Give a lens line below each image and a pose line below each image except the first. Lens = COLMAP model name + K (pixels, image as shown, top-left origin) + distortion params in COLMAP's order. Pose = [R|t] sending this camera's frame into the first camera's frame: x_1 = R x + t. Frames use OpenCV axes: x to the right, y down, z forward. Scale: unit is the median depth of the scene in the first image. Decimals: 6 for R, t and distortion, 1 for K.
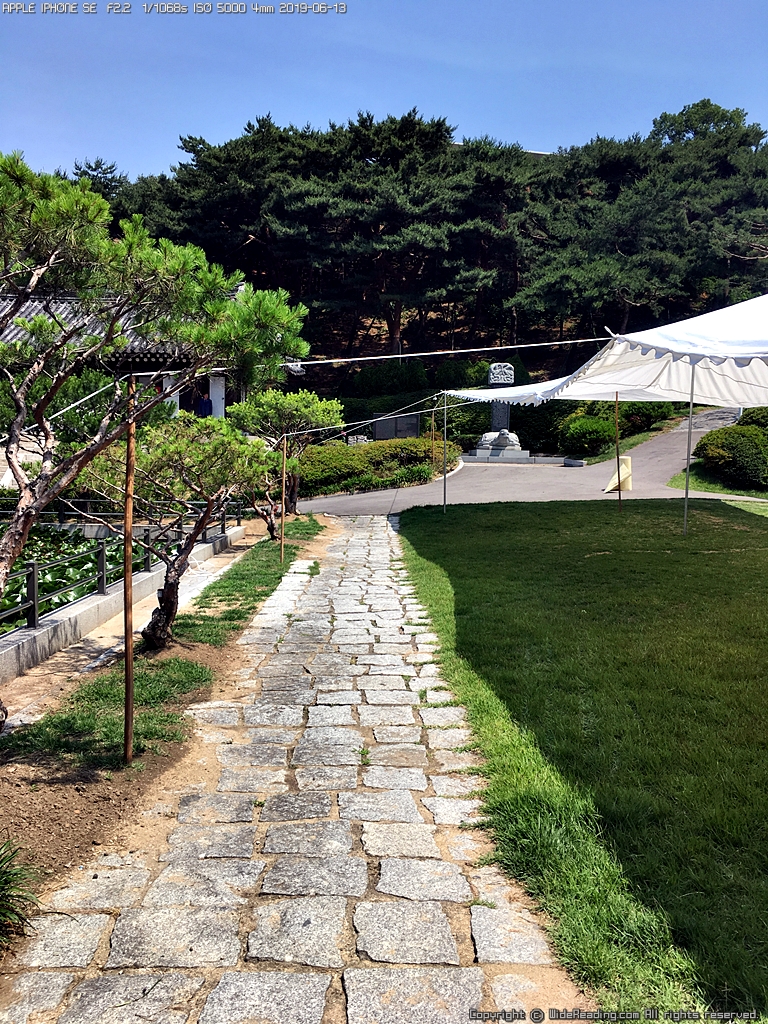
lens RADIAL K [[879.6, 0, 384.0], [0, 879.6, 512.0], [0, 0, 1]] dist [0.099900, -0.115377]
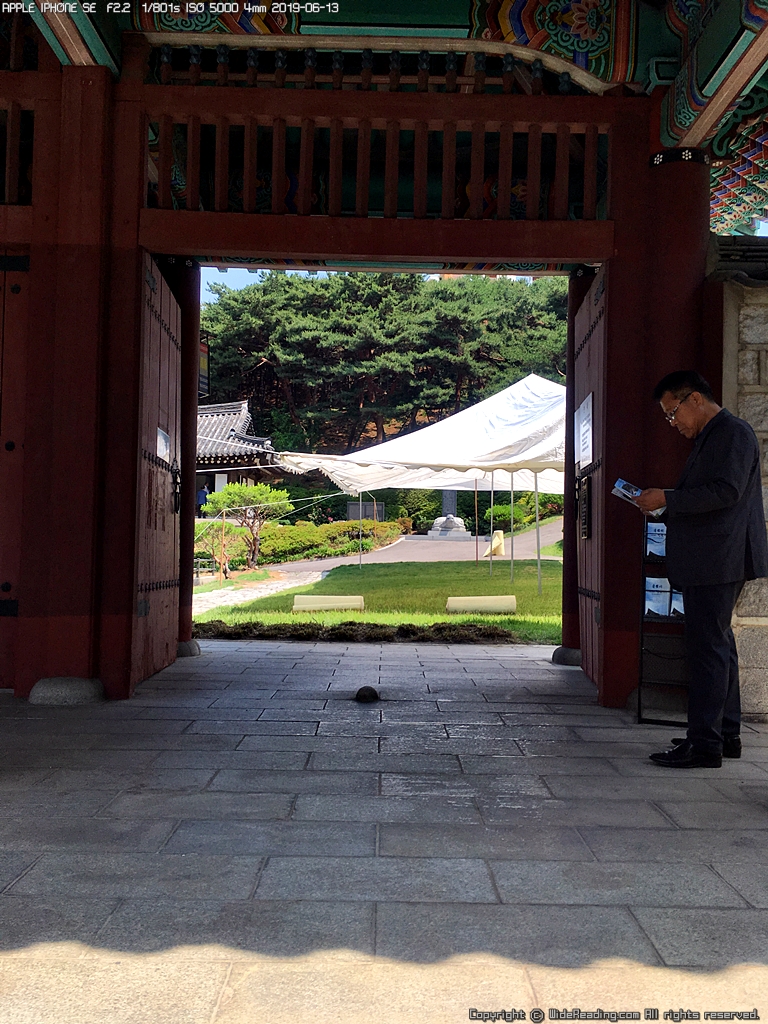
lens RADIAL K [[879.6, 0, 384.0], [0, 879.6, 512.0], [0, 0, 1]] dist [0.099900, -0.115377]
pose [[0.999010, -0.001063, -0.044481, 0.080907], [-0.003643, 0.994402, -0.105599, 0.028319], [0.044345, 0.105656, 0.993413, -0.199904]]
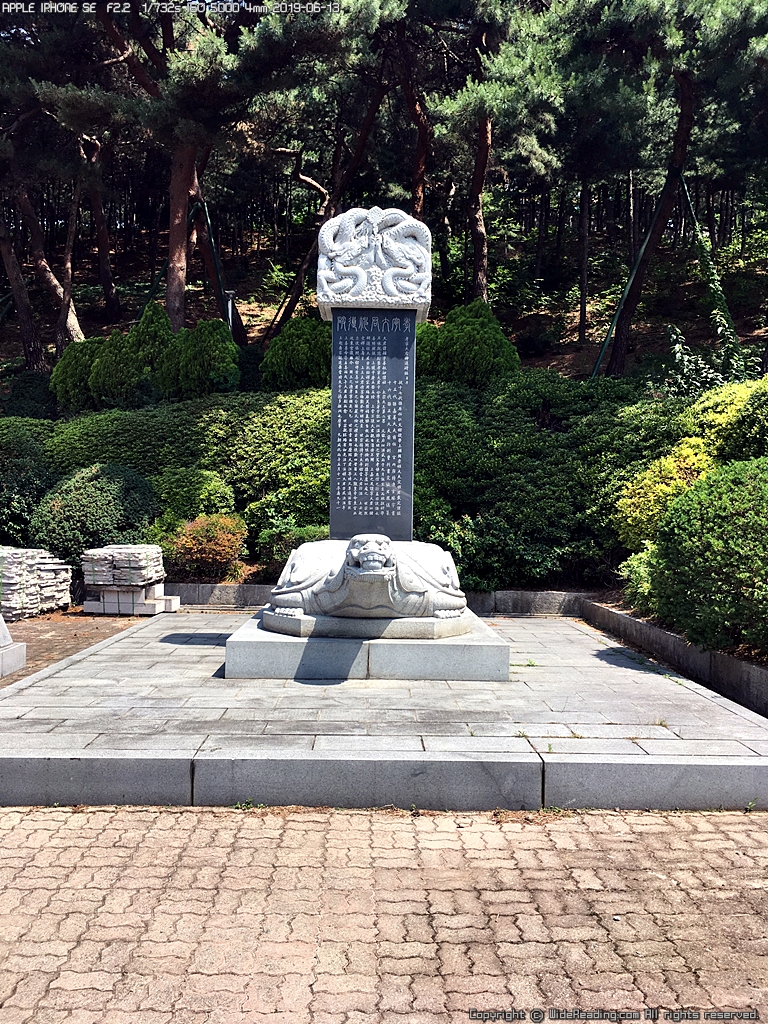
lens RADIAL K [[879.6, 0, 384.0], [0, 879.6, 512.0], [0, 0, 1]] dist [0.099900, -0.115377]
pose [[0.999999, -0.000081, 0.001295, 0.114476], [0.000164, 0.997924, -0.064401, -0.070910], [-0.001287, 0.064401, 0.997923, 0.670843]]
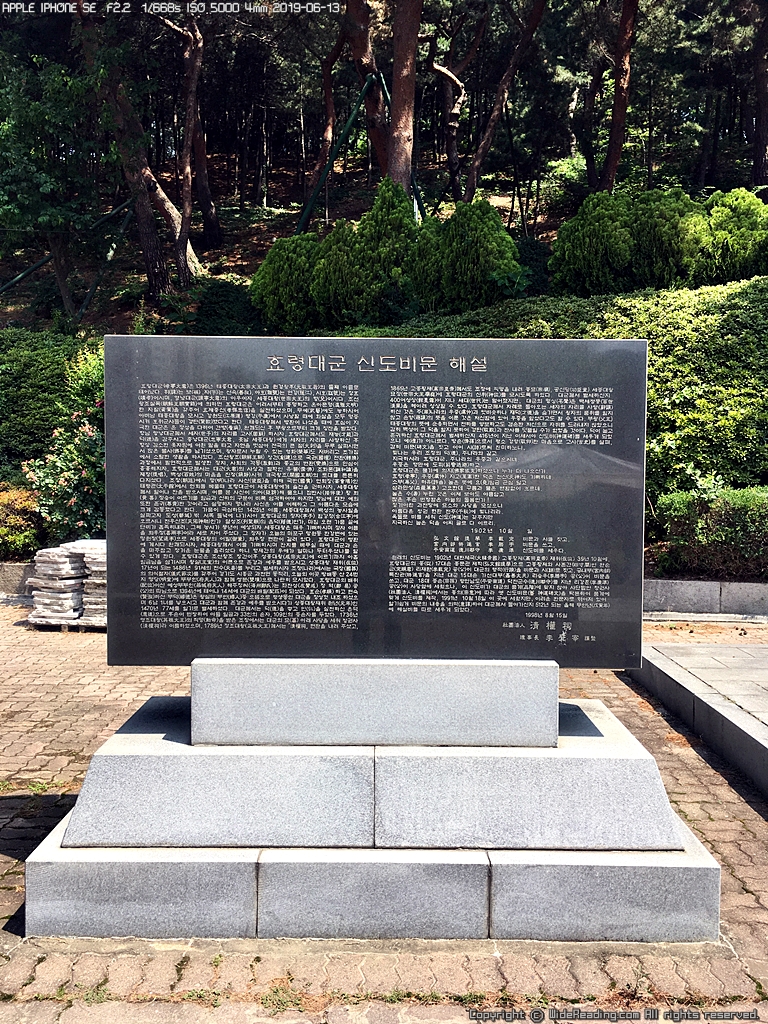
lens RADIAL K [[879.6, 0, 384.0], [0, 879.6, 512.0], [0, 0, 1]] dist [0.099900, -0.115377]
pose [[0.999762, -0.007704, -0.020393, 0.014537], [0.007522, 0.999931, -0.009020, -0.079340], [0.020461, 0.008864, 0.999751, 0.772711]]
